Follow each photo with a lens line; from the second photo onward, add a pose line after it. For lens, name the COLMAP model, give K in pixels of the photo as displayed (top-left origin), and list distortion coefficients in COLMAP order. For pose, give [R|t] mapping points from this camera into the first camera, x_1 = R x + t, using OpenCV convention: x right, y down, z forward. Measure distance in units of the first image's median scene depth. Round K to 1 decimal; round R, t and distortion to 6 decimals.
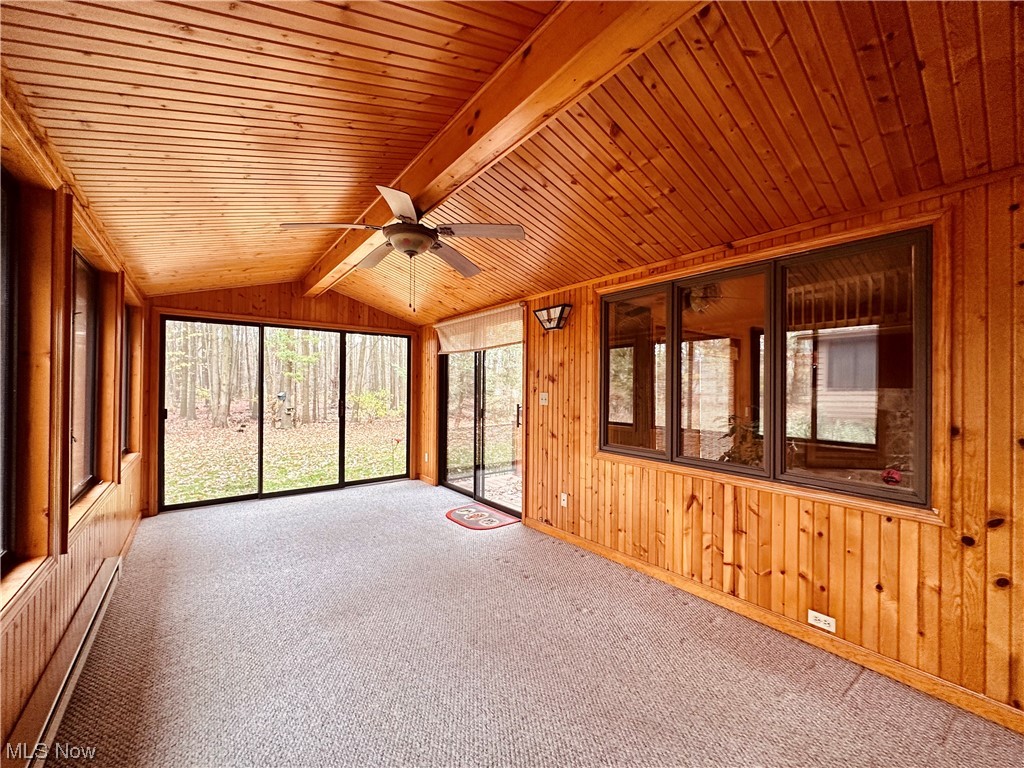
lens RADIAL K [[410.8, 0, 509.0], [0, 410.8, 386.6], [0, 0, 1]] dist [-0.000782, -0.000076]
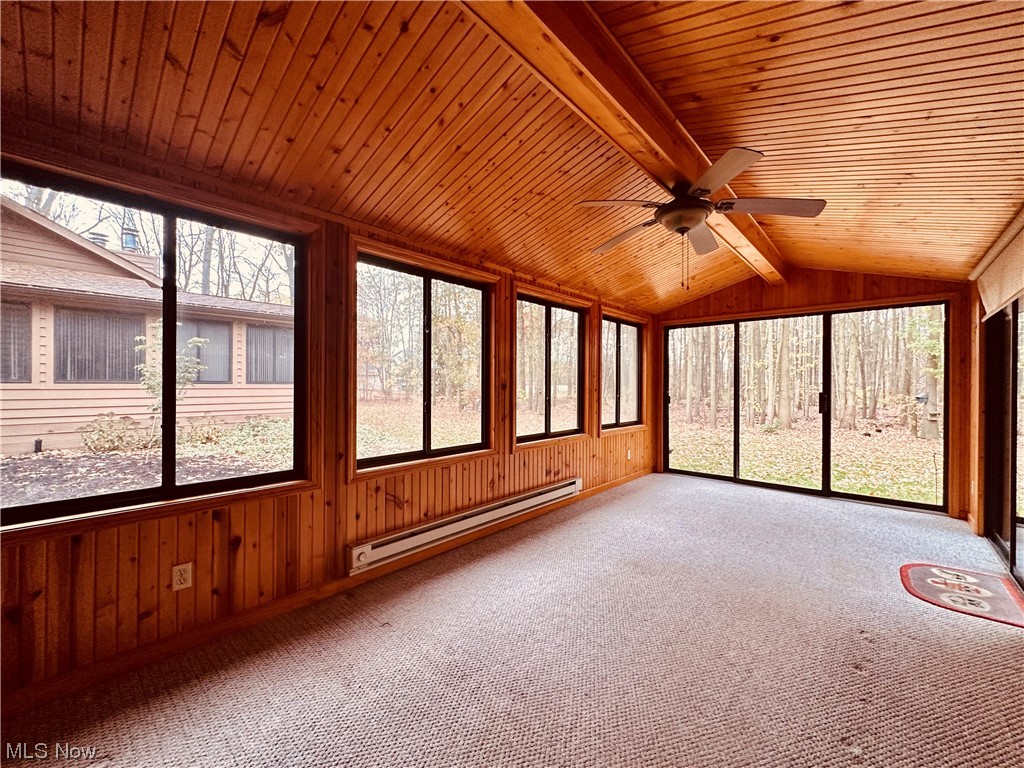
lens RADIAL K [[410.8, 0, 518.8], [0, 410.8, 383.9], [0, 0, 1]] dist [-0.000782, -0.000076]
pose [[0.192843, -0.007839, -0.981198, 0.315990], [-0.004820, 0.999948, -0.008936, 0.024516], [0.981218, 0.006452, 0.192795, 0.214460]]
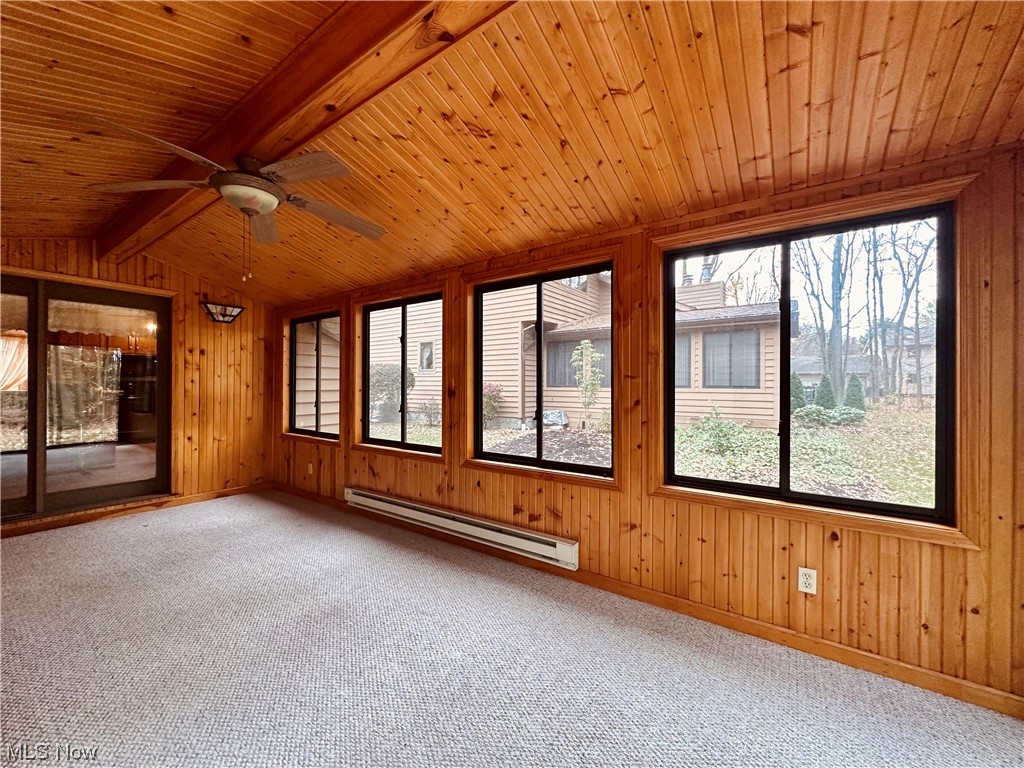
lens RADIAL K [[410.8, 0, 521.0], [0, 410.8, 386.7], [0, 0, 1]] dist [-0.000782, -0.000076]
pose [[-0.953086, -0.021412, -0.301942, -0.523631], [-0.018913, 0.999758, -0.011199, 0.016556], [0.302109, -0.004963, -0.953261, 1.309055]]
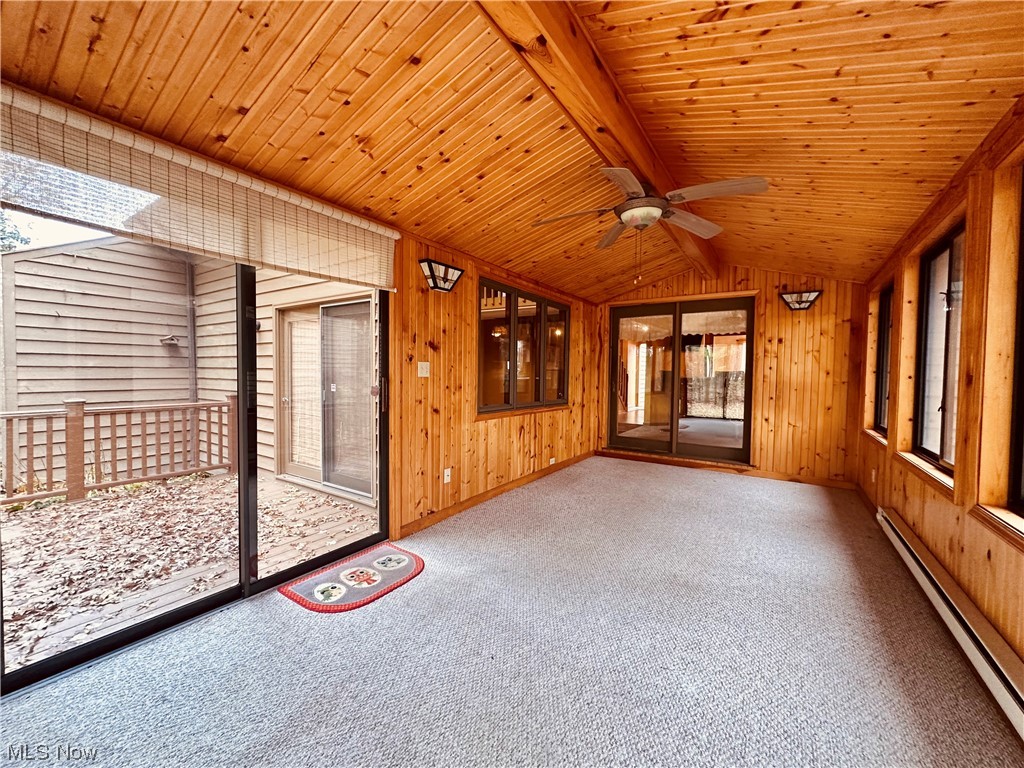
lens RADIAL K [[410.8, 0, 513.3], [0, 410.8, 380.2], [0, 0, 1]] dist [-0.000782, -0.000076]
pose [[-0.317585, -0.047778, 0.947026, -0.801138], [-0.026005, 0.998793, 0.041669, 0.012617], [-0.947873, -0.011394, -0.318444, 1.160209]]
